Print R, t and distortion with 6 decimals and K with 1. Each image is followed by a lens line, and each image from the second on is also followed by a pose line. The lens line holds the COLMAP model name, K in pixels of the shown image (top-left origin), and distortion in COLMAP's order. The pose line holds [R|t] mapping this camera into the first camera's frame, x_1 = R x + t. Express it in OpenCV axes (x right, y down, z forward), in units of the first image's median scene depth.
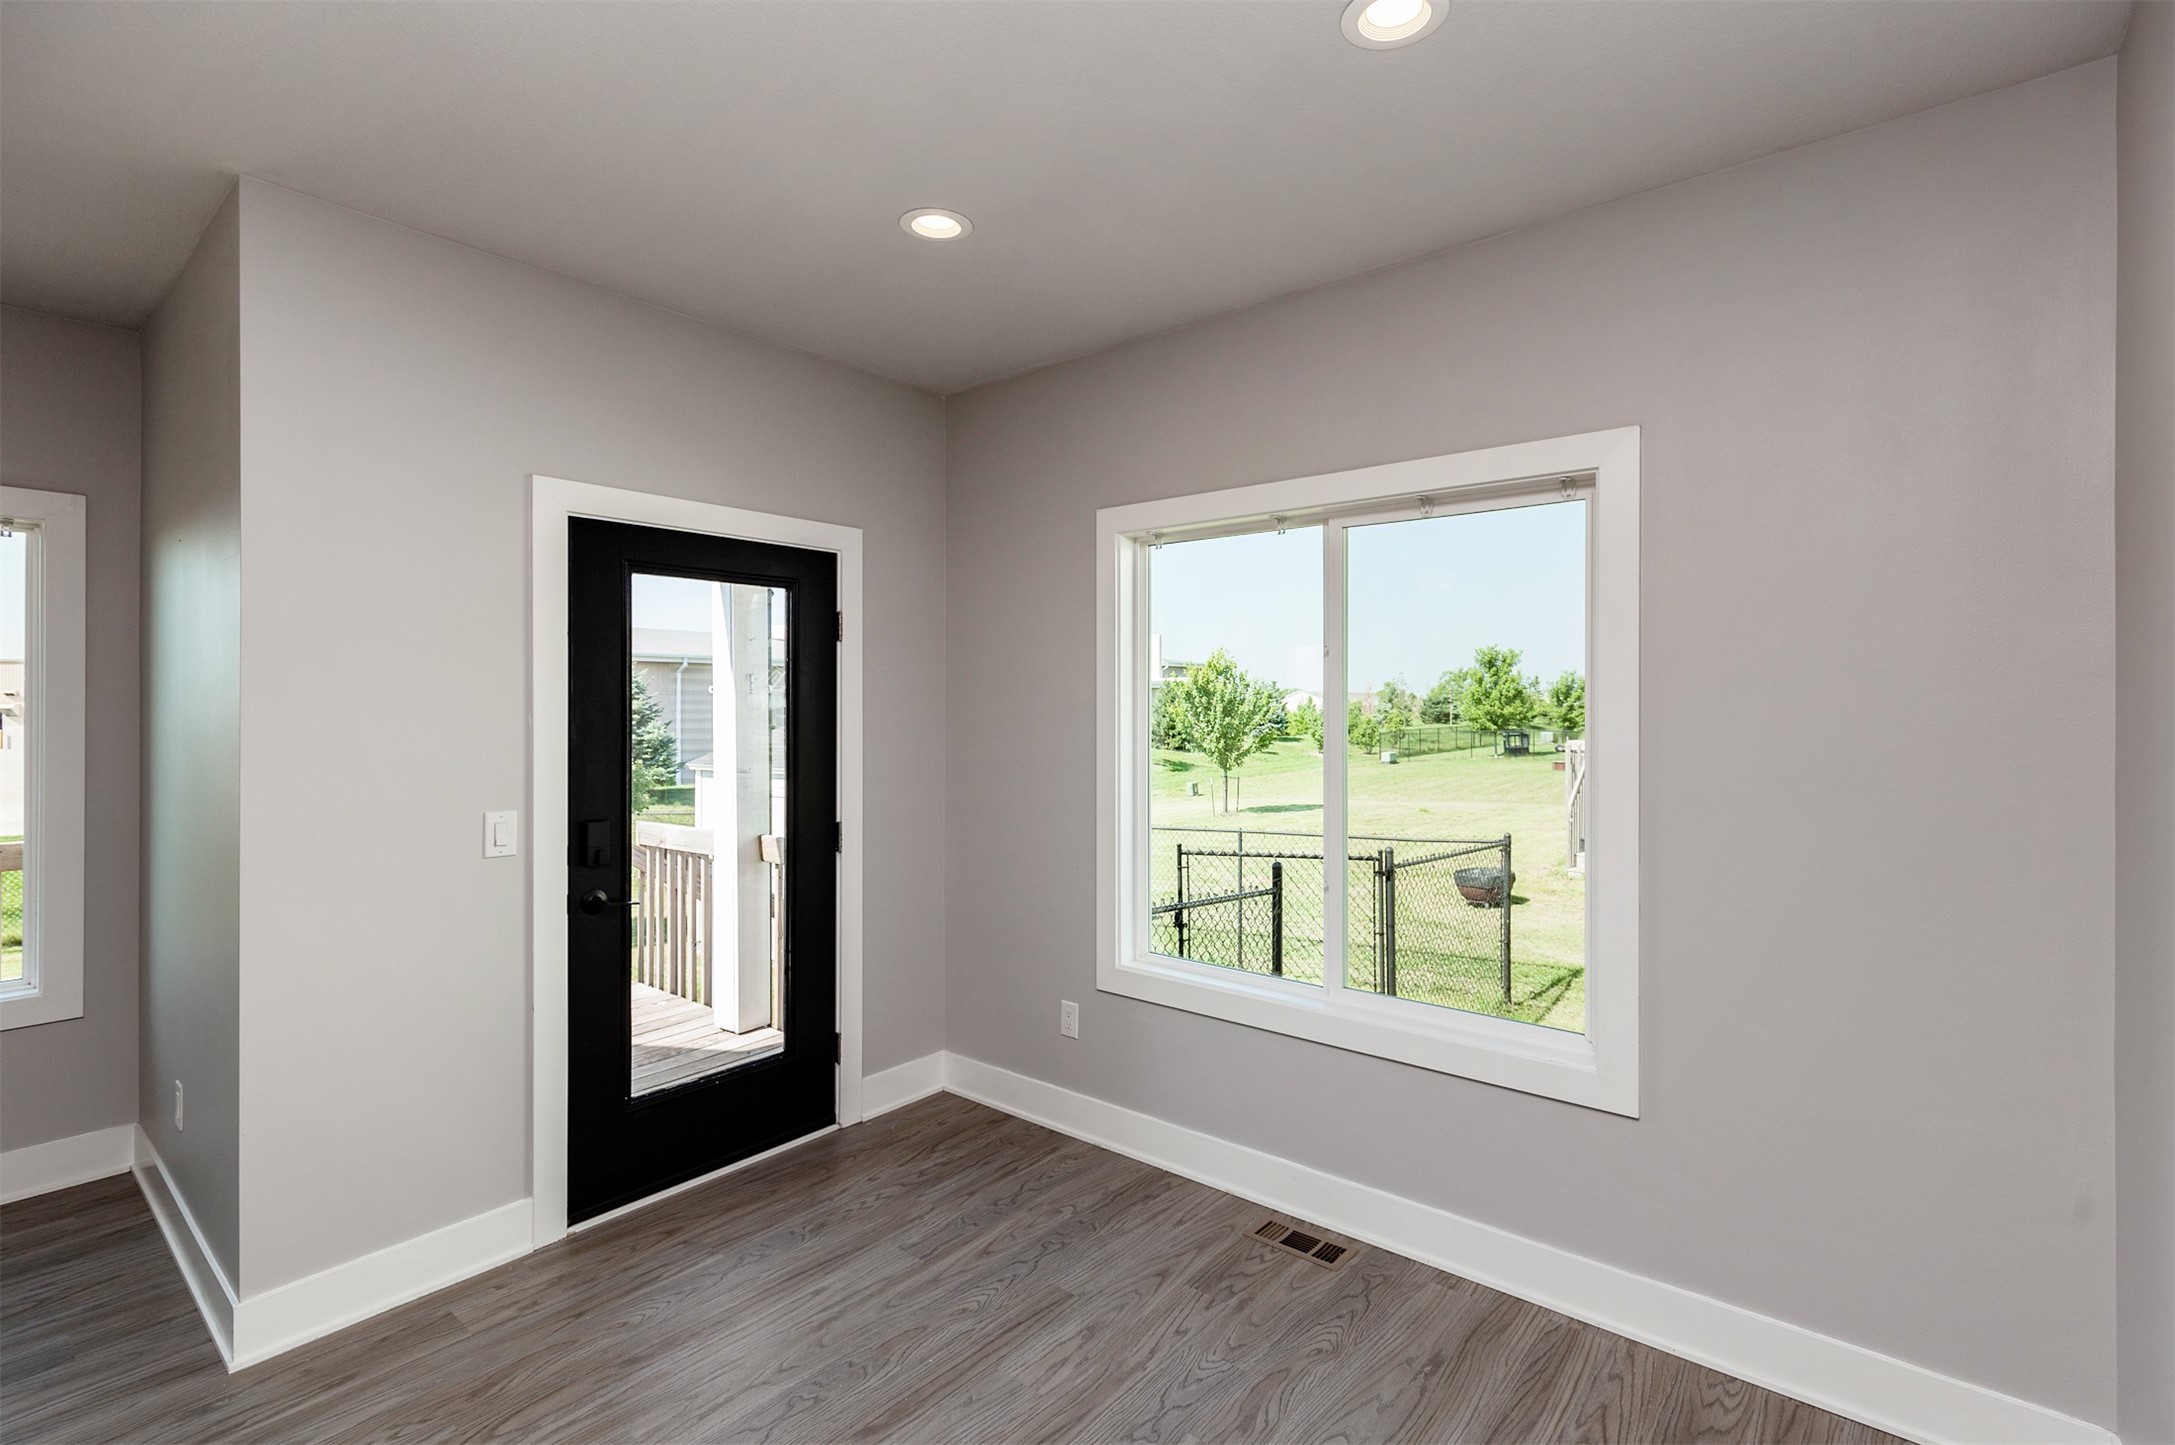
lens RADIAL K [[1019.1, 0, 1087.5], [0, 1019.1, 722.5], [0, 0, 1]] dist [0.002074, -0.000032]
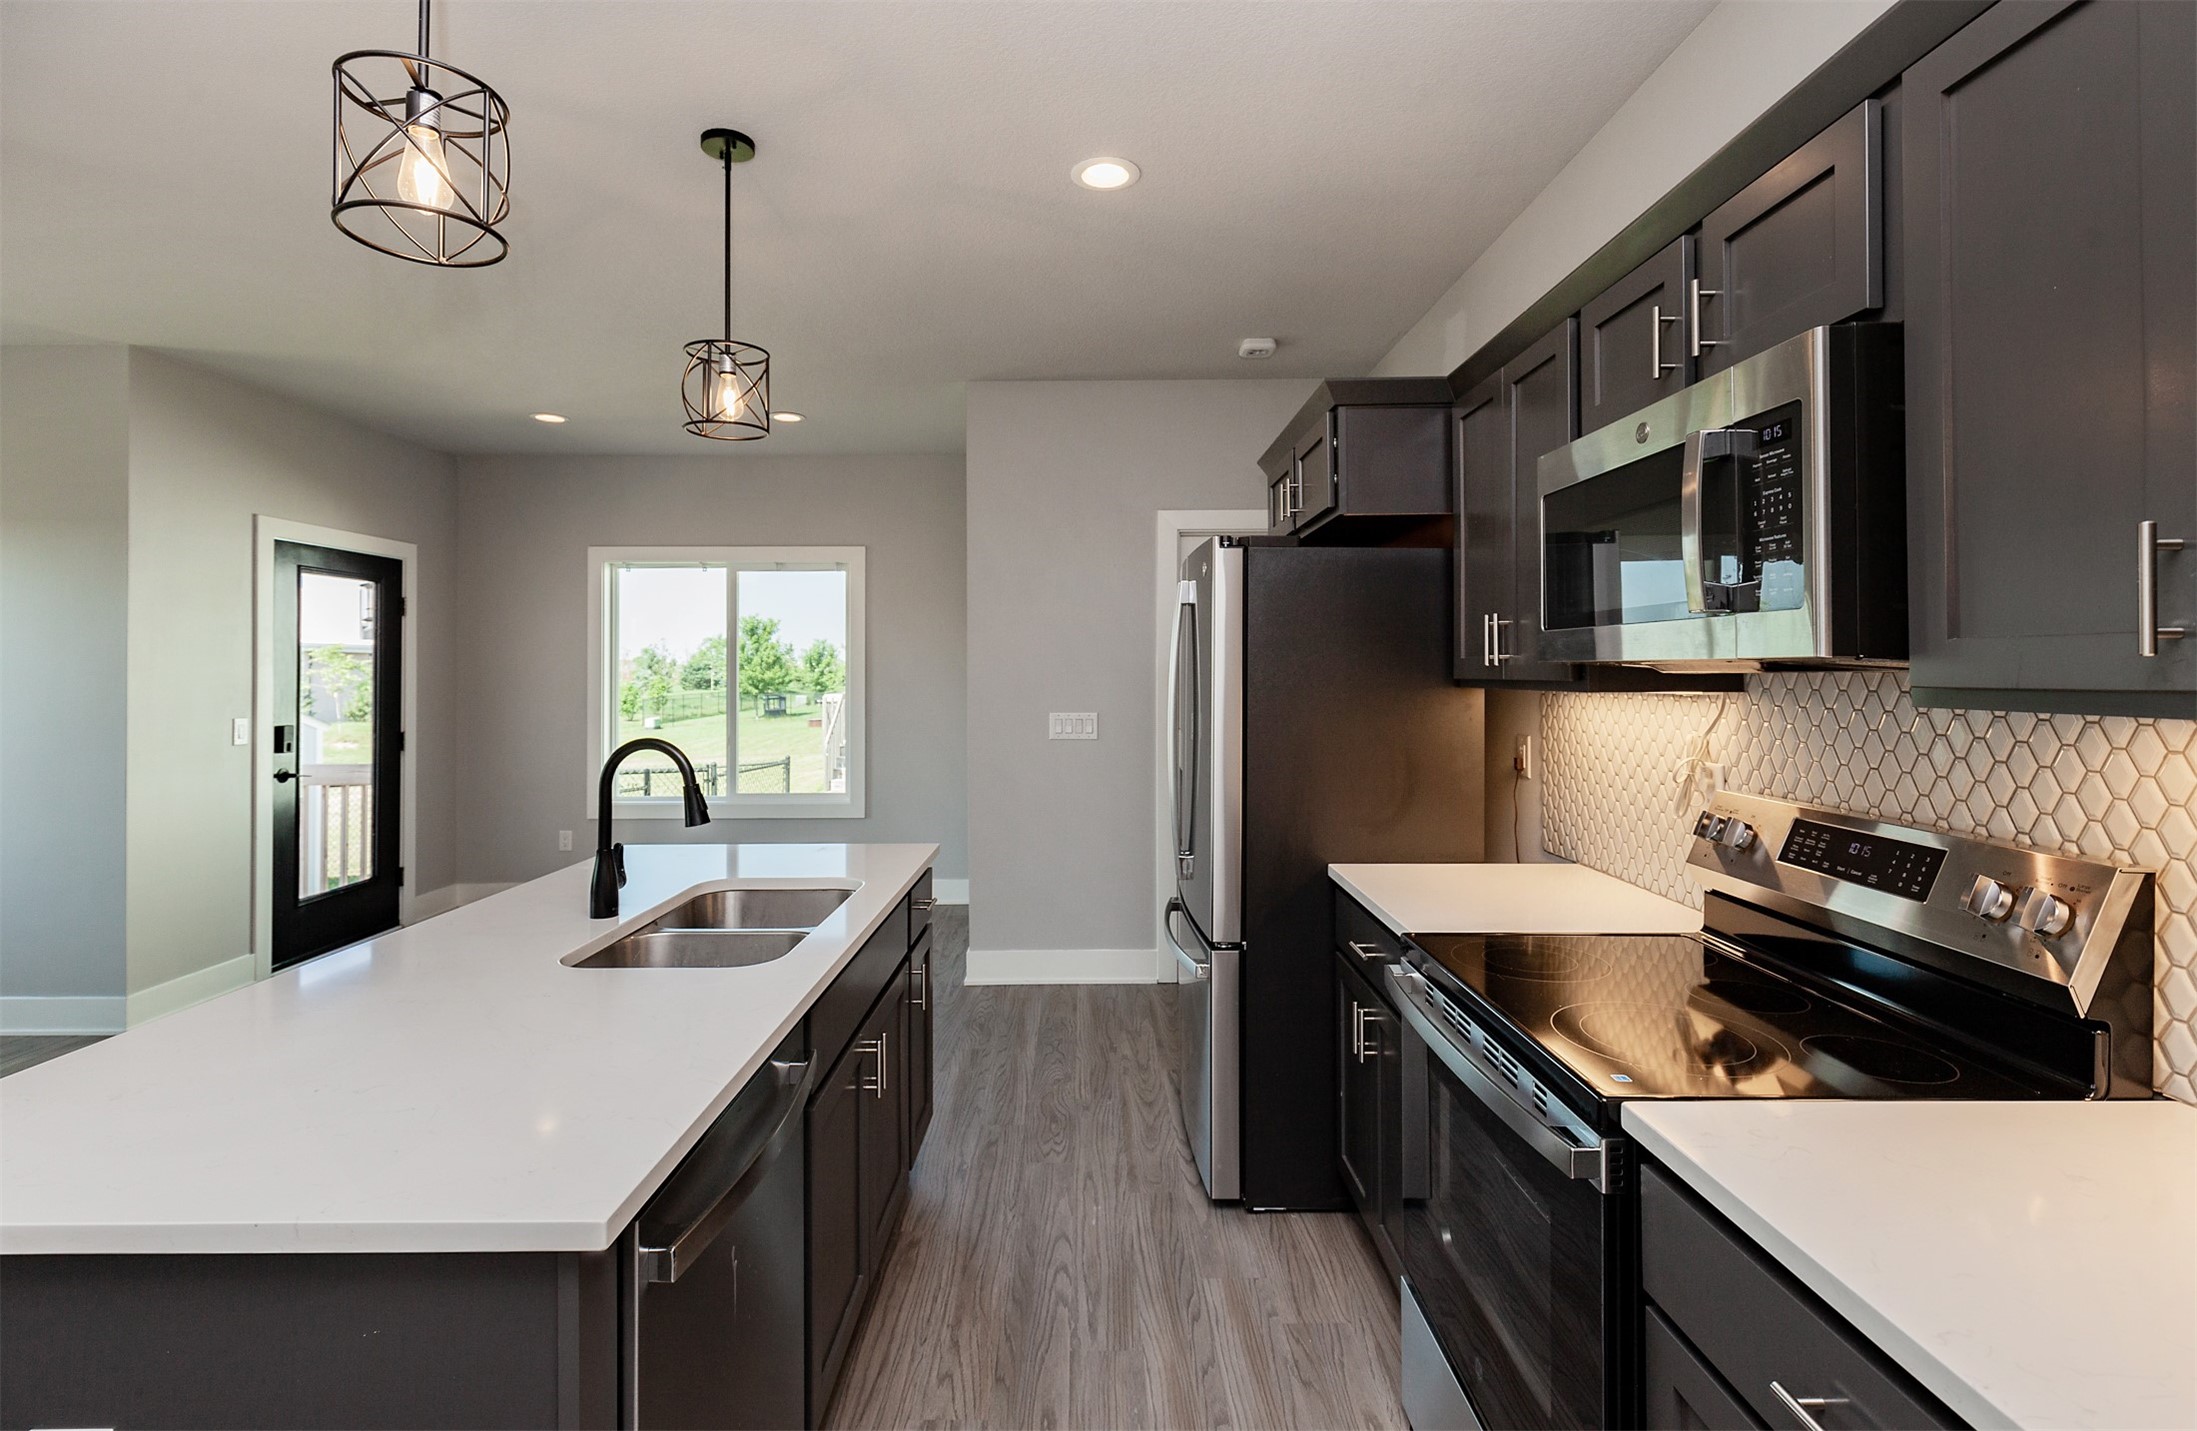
lens RADIAL K [[1017.2, 0, 1092.1], [0, 1017.2, 656.2], [0, 0, 1]] dist [0.000925, 0.000118]
pose [[0.762764, 0.003659, 0.646667, -0.110195], [0.017361, 0.999508, -0.026134, 0.010097], [-0.646444, 0.031161, 0.762325, -0.214636]]
